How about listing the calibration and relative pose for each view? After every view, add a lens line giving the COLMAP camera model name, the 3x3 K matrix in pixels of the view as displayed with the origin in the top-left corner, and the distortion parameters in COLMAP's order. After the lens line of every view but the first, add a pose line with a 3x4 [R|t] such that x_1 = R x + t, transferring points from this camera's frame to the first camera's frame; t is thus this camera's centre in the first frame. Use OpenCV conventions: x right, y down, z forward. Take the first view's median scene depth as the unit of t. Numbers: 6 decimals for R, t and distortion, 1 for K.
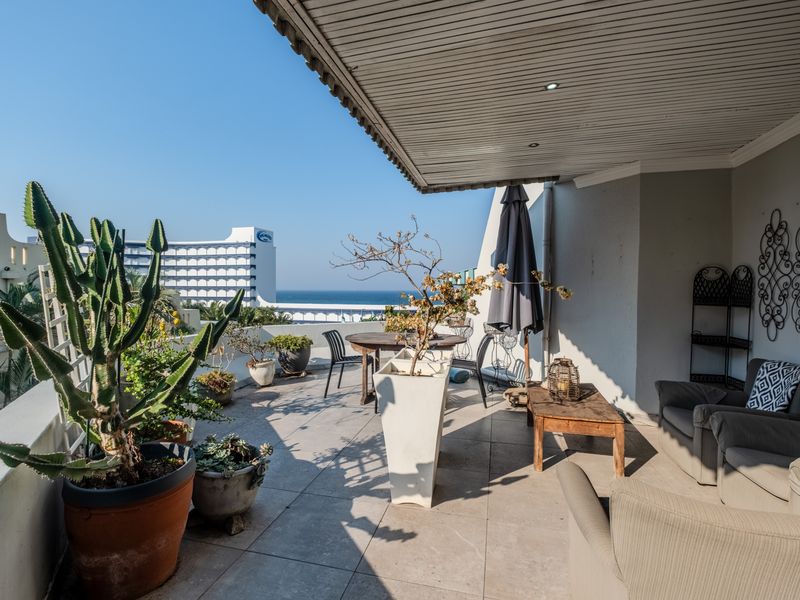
lens RADIAL K [[405.2, 0, 379.8], [0, 405.2, 306.3], [0, 0, 1]] dist [-0.000647, -0.001230]
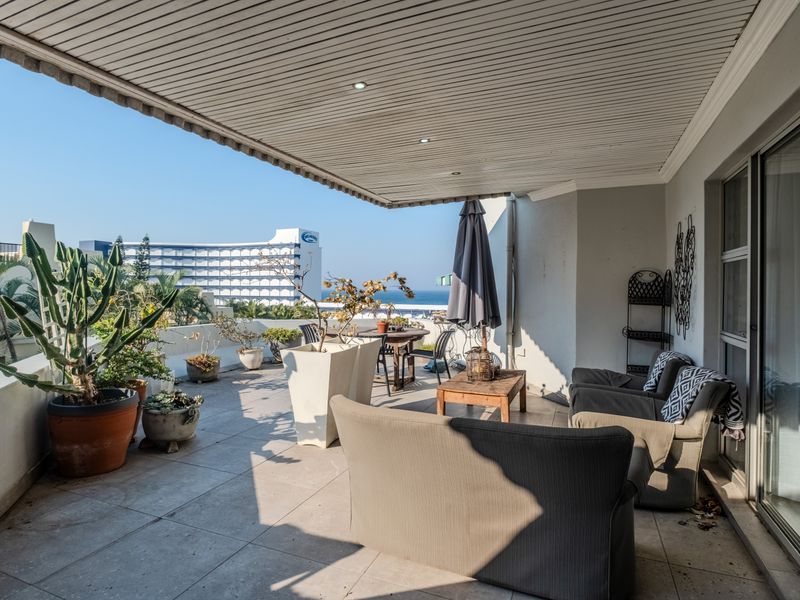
lens RADIAL K [[390.7, 0, 391.0], [0, 390.7, 298.4], [0, 0, 1]] dist [0.002357, 0.000152]
pose [[0.998873, 0.004951, -0.047195, 0.423157], [-0.005830, 0.999812, -0.018507, 0.011405], [0.047094, 0.018762, 0.998714, -0.336475]]
